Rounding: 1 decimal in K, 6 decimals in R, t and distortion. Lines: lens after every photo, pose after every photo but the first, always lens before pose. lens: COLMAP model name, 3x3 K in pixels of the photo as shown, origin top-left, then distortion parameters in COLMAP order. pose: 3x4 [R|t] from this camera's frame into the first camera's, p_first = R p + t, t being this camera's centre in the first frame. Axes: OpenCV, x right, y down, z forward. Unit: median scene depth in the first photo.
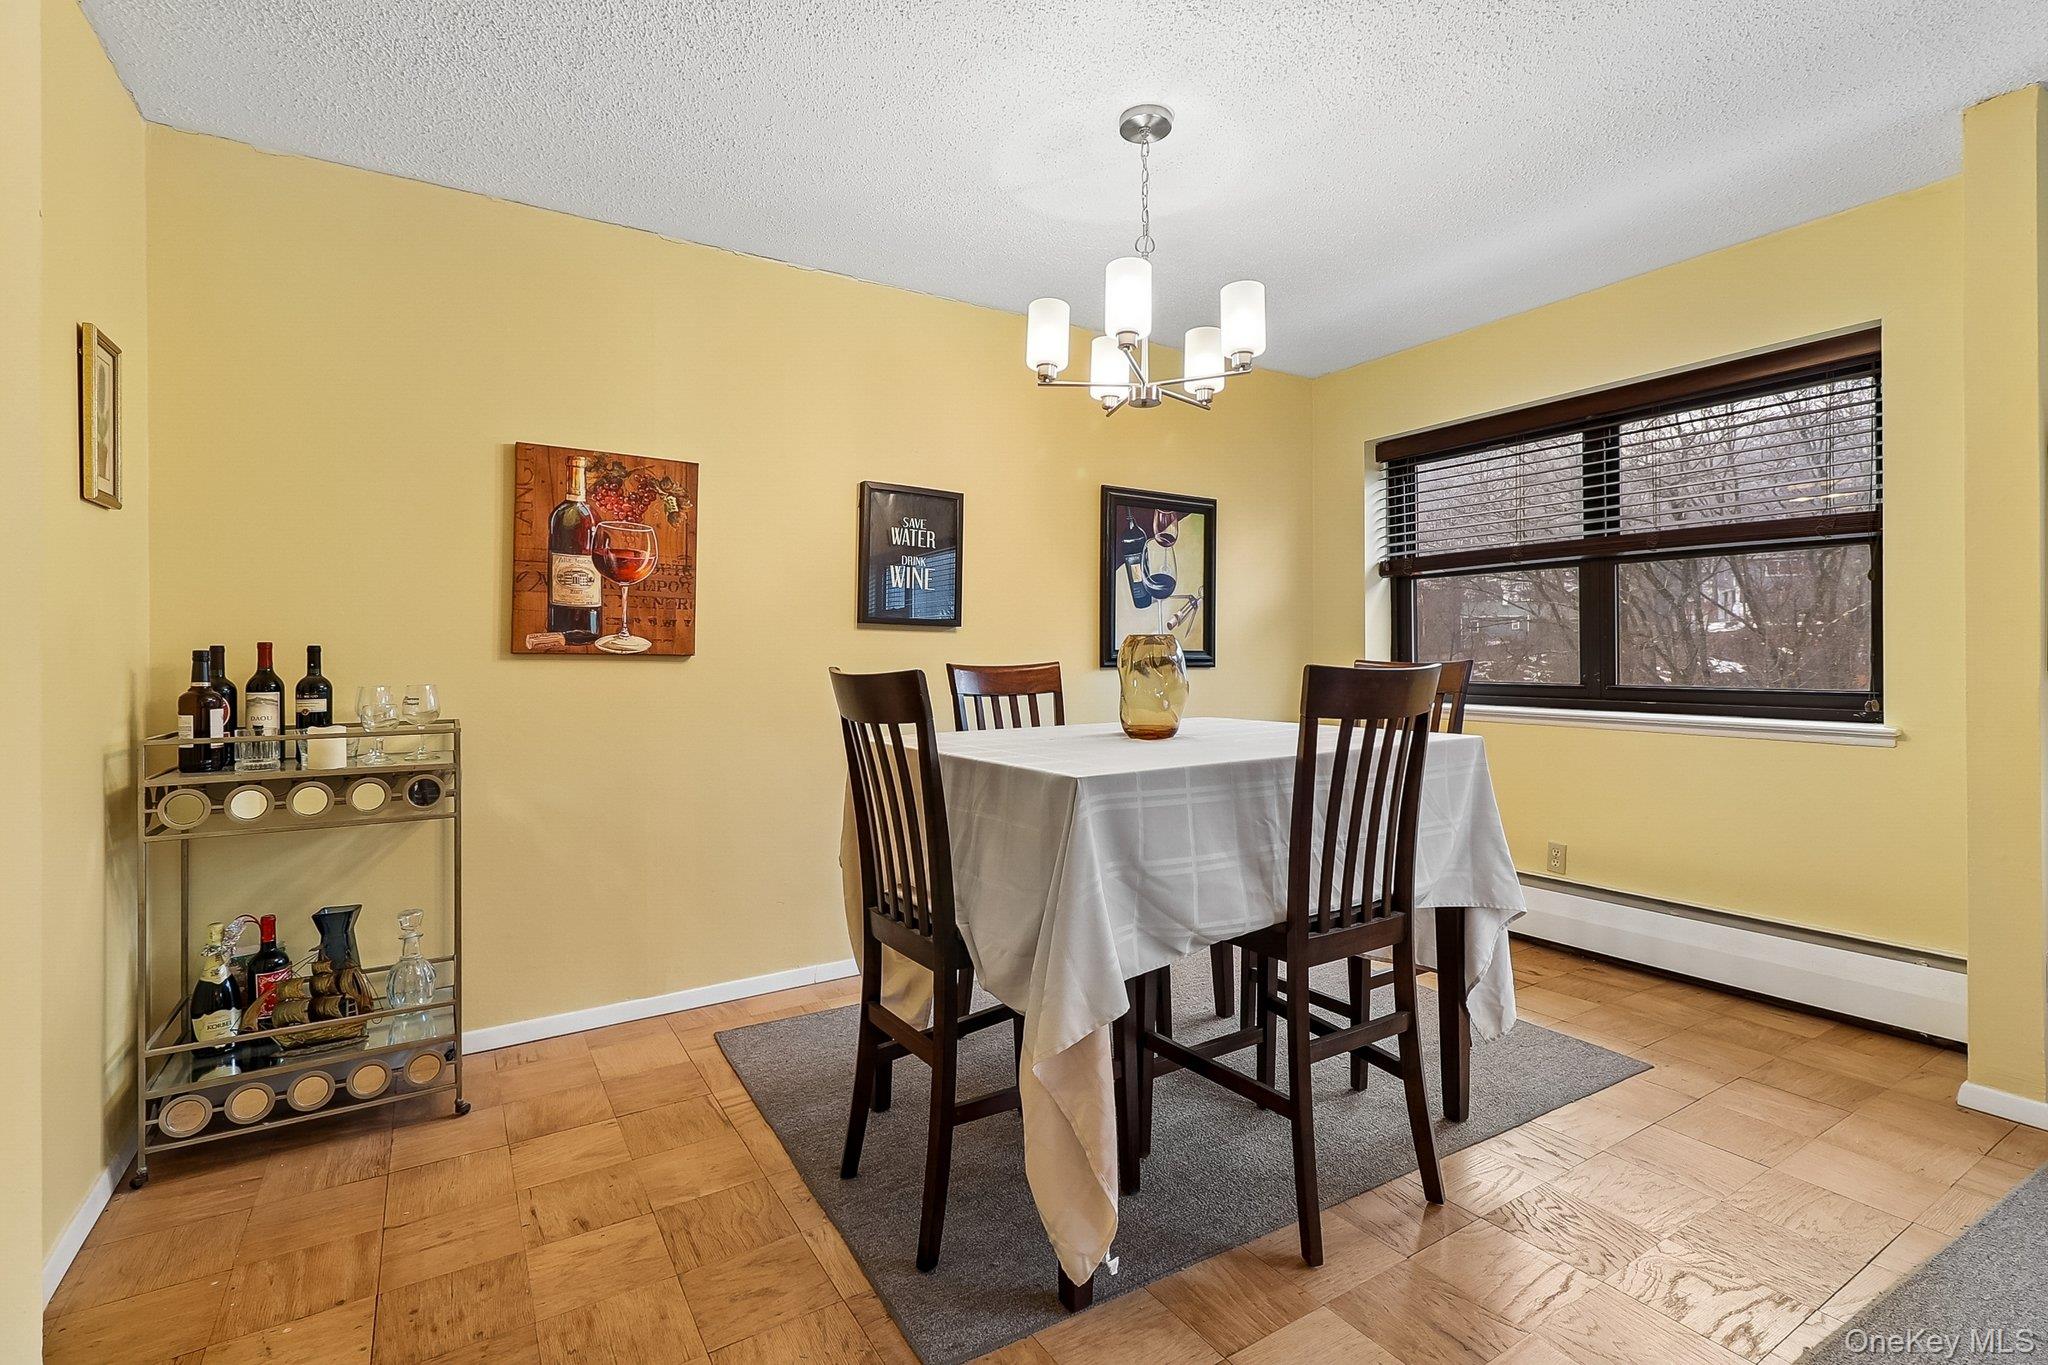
lens RADIAL K [[954.6, 0, 1023.2], [0, 954.6, 652.8], [0, 0, 1]] dist [0.007308, -0.003301]
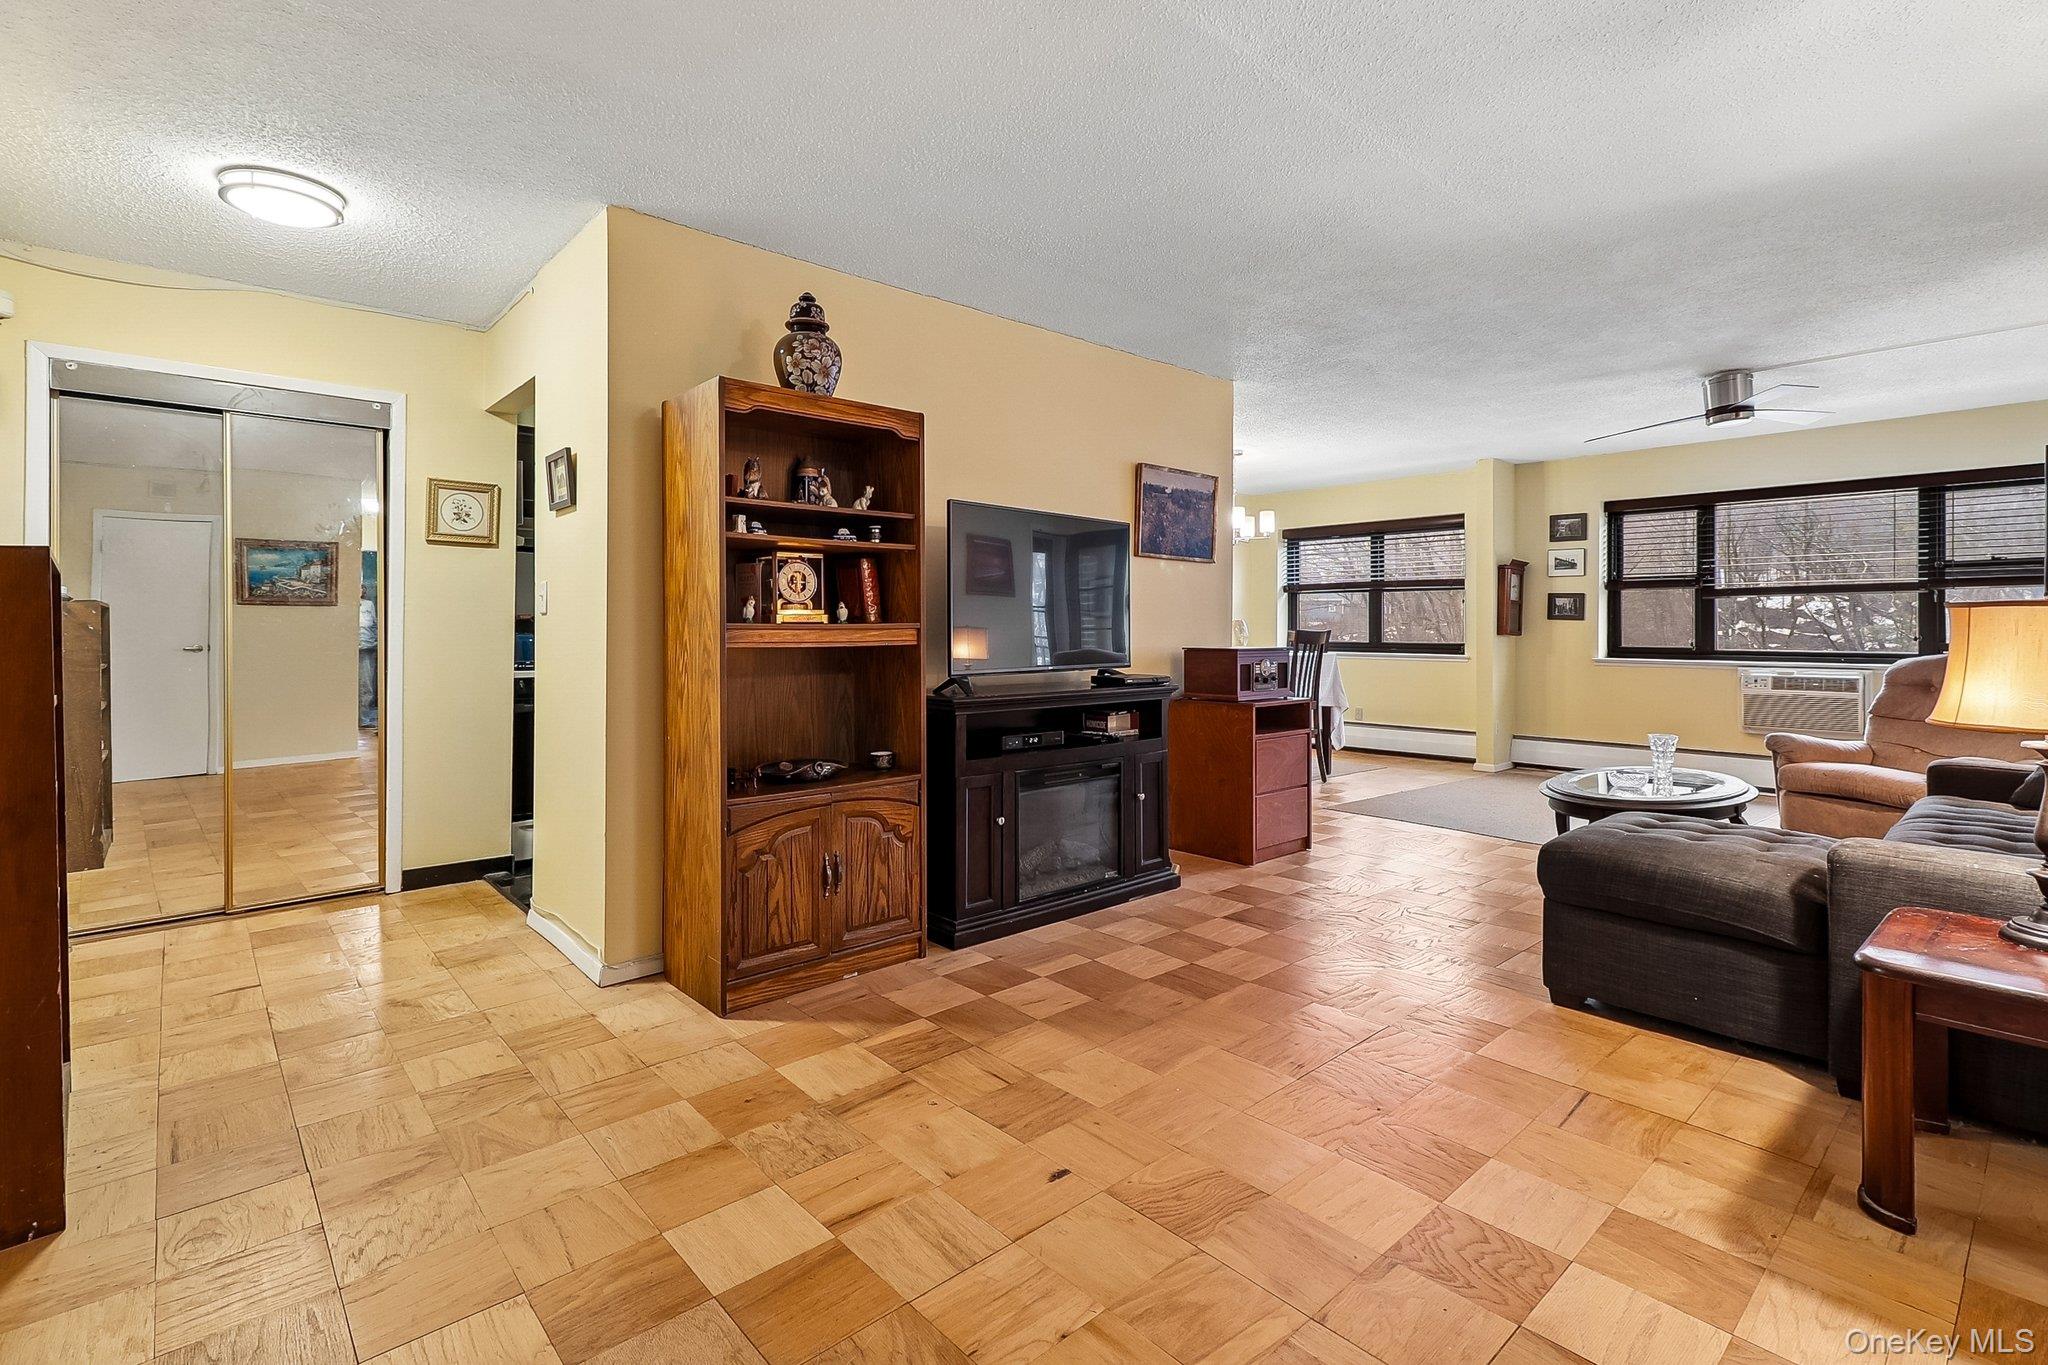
lens RADIAL K [[954.6, 0, 1020.1], [0, 954.6, 626.3], [0, 0, 1]] dist [0.007308, -0.003301]
pose [[0.986312, 0.012010, 0.164449, -0.682737], [-0.011812, 0.999928, -0.002188, 0.009558], [-0.164463, 0.000215, 0.986383, -1.237628]]
